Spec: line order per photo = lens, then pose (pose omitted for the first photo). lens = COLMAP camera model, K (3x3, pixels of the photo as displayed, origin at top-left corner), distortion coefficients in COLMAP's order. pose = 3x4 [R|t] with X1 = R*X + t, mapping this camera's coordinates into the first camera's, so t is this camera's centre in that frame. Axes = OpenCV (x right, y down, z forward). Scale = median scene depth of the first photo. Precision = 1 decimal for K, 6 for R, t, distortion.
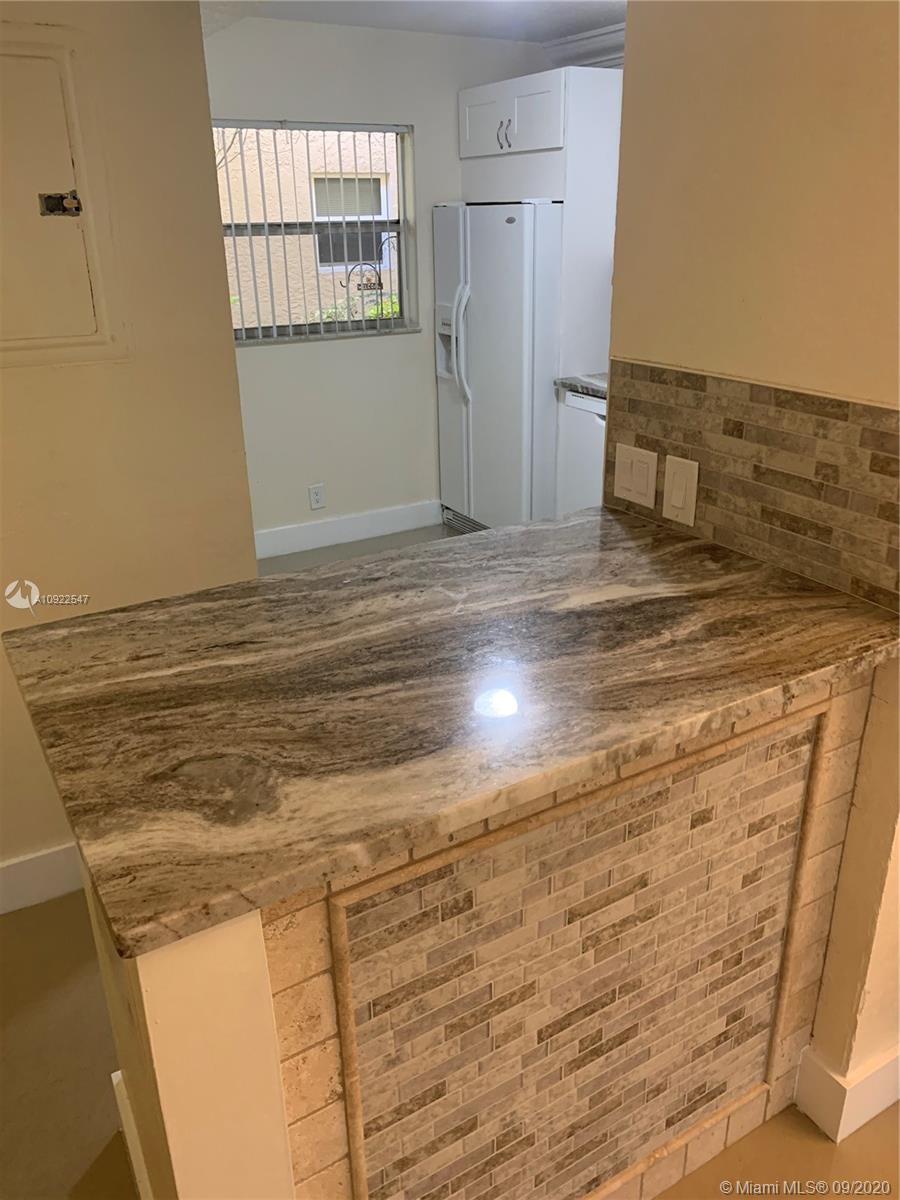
lens RADIAL K [[914.1, 0, 448.6], [0, 914.1, 597.6], [0, 0, 1]] dist [0.049747, -0.068861]
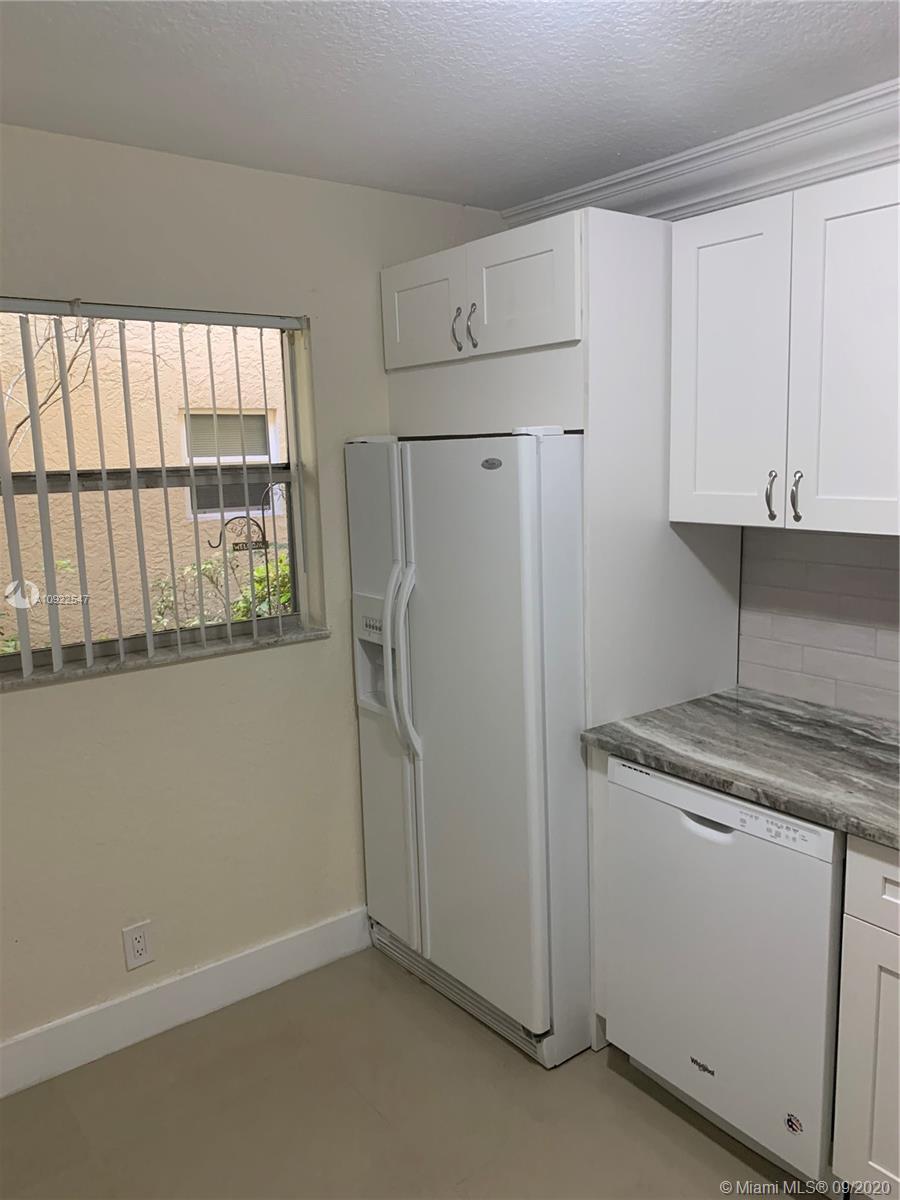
lens RADIAL K [[914.1, 0, 445.5], [0, 914.1, 596.0], [0, 0, 1]] dist [0.049747, -0.068861]
pose [[0.993060, -0.029678, 0.113800, -0.023297], [0.056044, 0.970121, -0.236059, -0.183726], [-0.103394, 0.240799, 0.965052, 0.443072]]
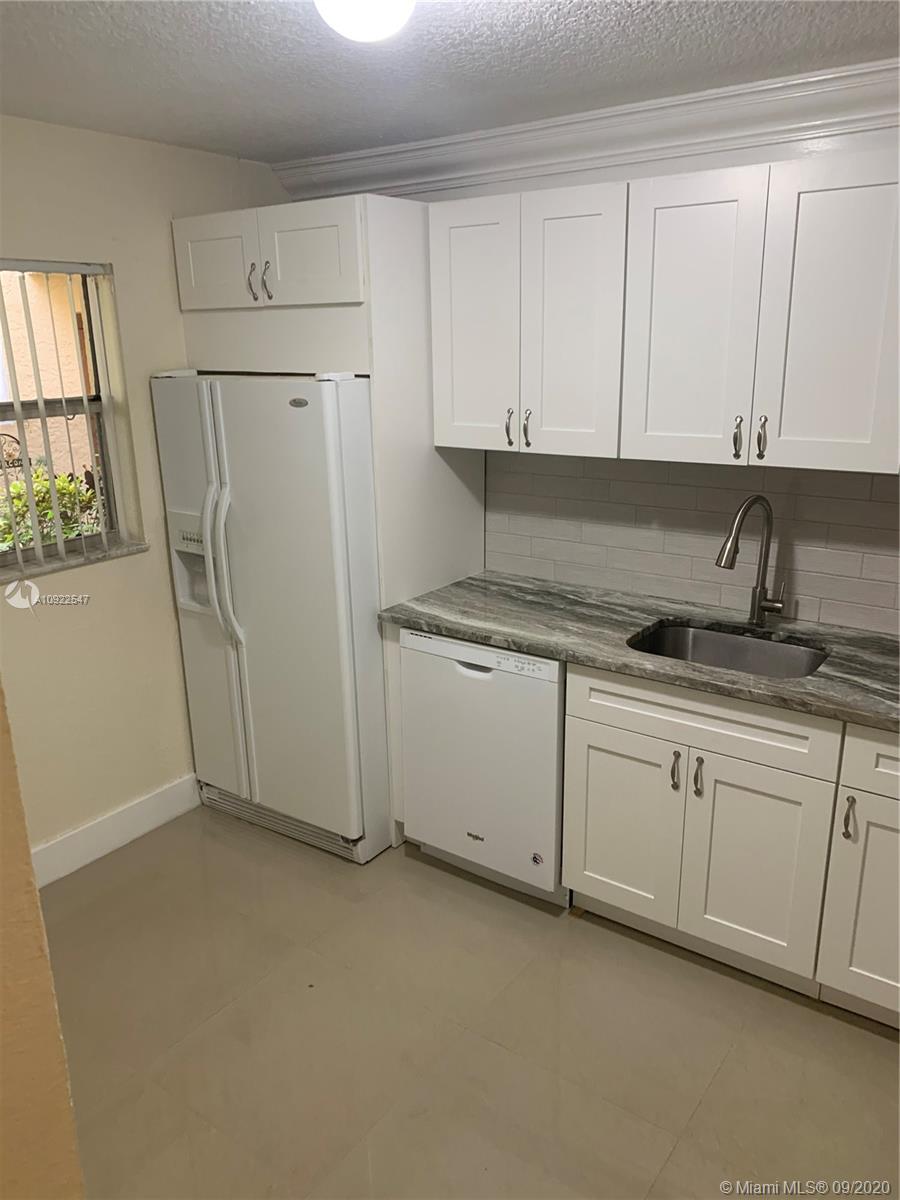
lens RADIAL K [[914.1, 0, 441.5], [0, 914.1, 618.0], [0, 0, 1]] dist [0.049747, -0.068861]
pose [[0.915004, -0.119773, 0.385256, -0.107554], [0.159422, 0.984541, -0.072550, -0.166398], [-0.370611, 0.127802, 0.919953, 0.315859]]
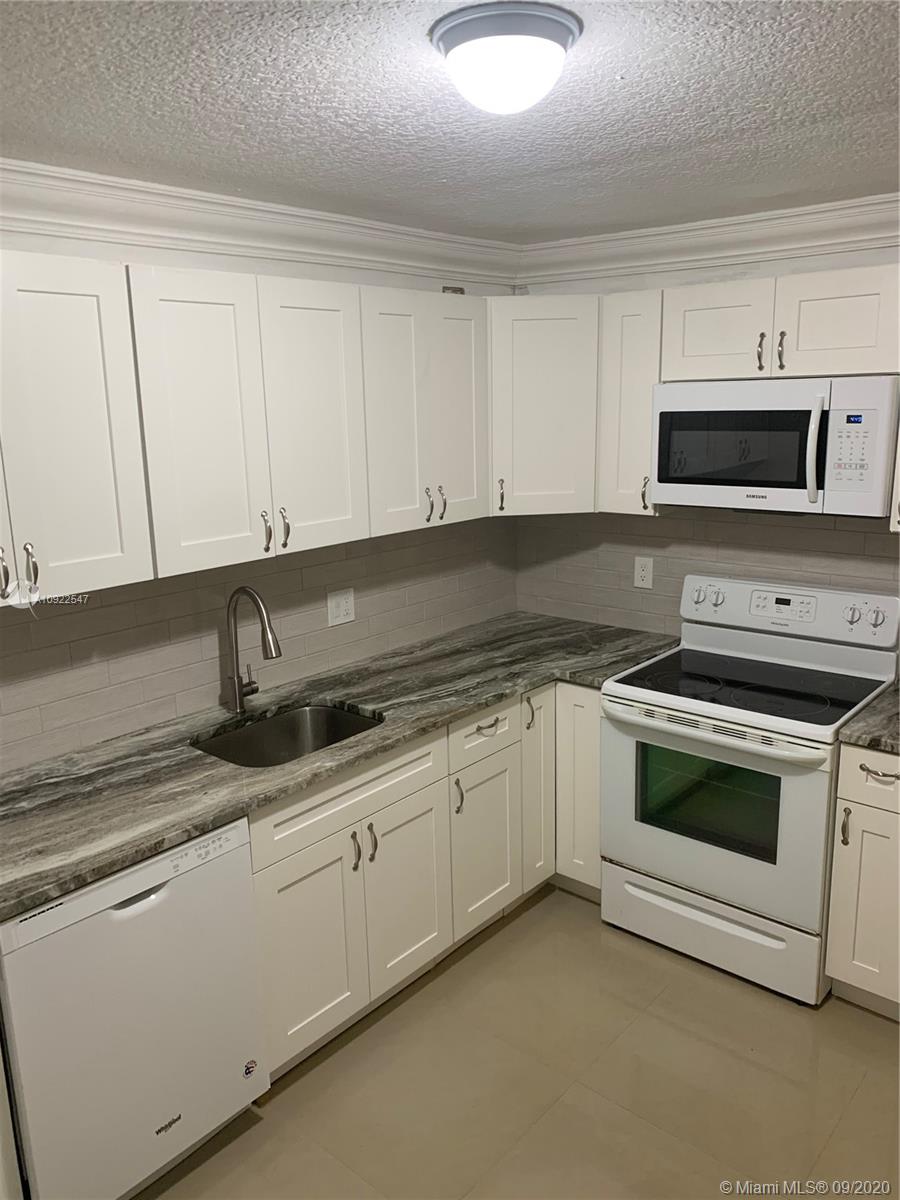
lens RADIAL K [[914.1, 0, 453.8], [0, 914.1, 606.5], [0, 0, 1]] dist [0.049747, -0.068861]
pose [[-0.341911, -0.189379, 0.920452, -0.288945], [0.388764, 0.863231, 0.322016, -0.384805], [-0.855546, 0.467940, -0.221525, 0.798715]]
